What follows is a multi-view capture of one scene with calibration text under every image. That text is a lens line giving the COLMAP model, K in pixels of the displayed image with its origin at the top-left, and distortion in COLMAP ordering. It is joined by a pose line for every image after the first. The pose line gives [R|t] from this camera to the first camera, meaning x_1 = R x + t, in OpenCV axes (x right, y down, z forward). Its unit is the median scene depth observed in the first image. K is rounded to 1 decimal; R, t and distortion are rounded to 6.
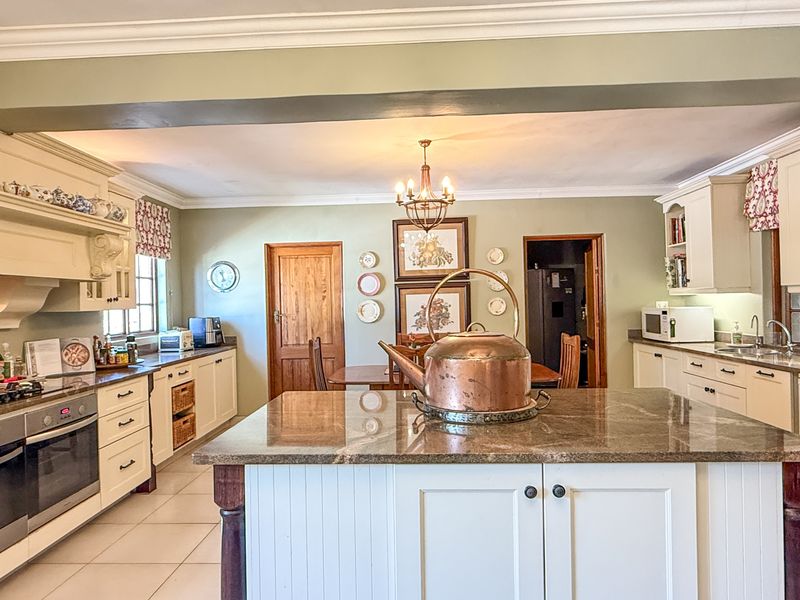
lens RADIAL K [[529.5, 0, 400.0], [0, 529.5, 300.0], [0, 0, 1]] dist [-0.000870, -0.004193]
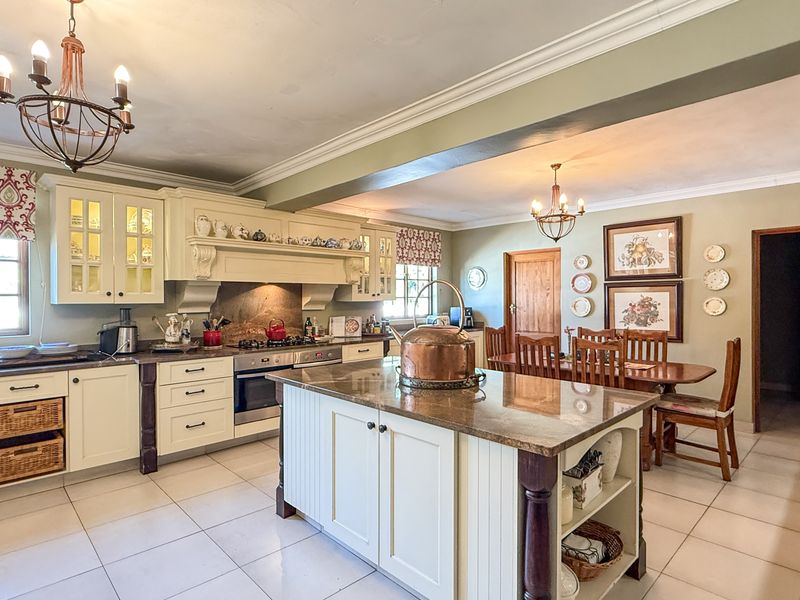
lens RADIAL K [[443.9, 0, 400.0], [0, 443.9, 300.0], [0, 0, 1]] dist [0.001001, 0.000320]
pose [[0.723043, 0.023893, -0.690390, 0.325634], [-0.010482, 0.999666, 0.023618, -0.012414], [0.690723, -0.009840, 0.723052, 0.027183]]
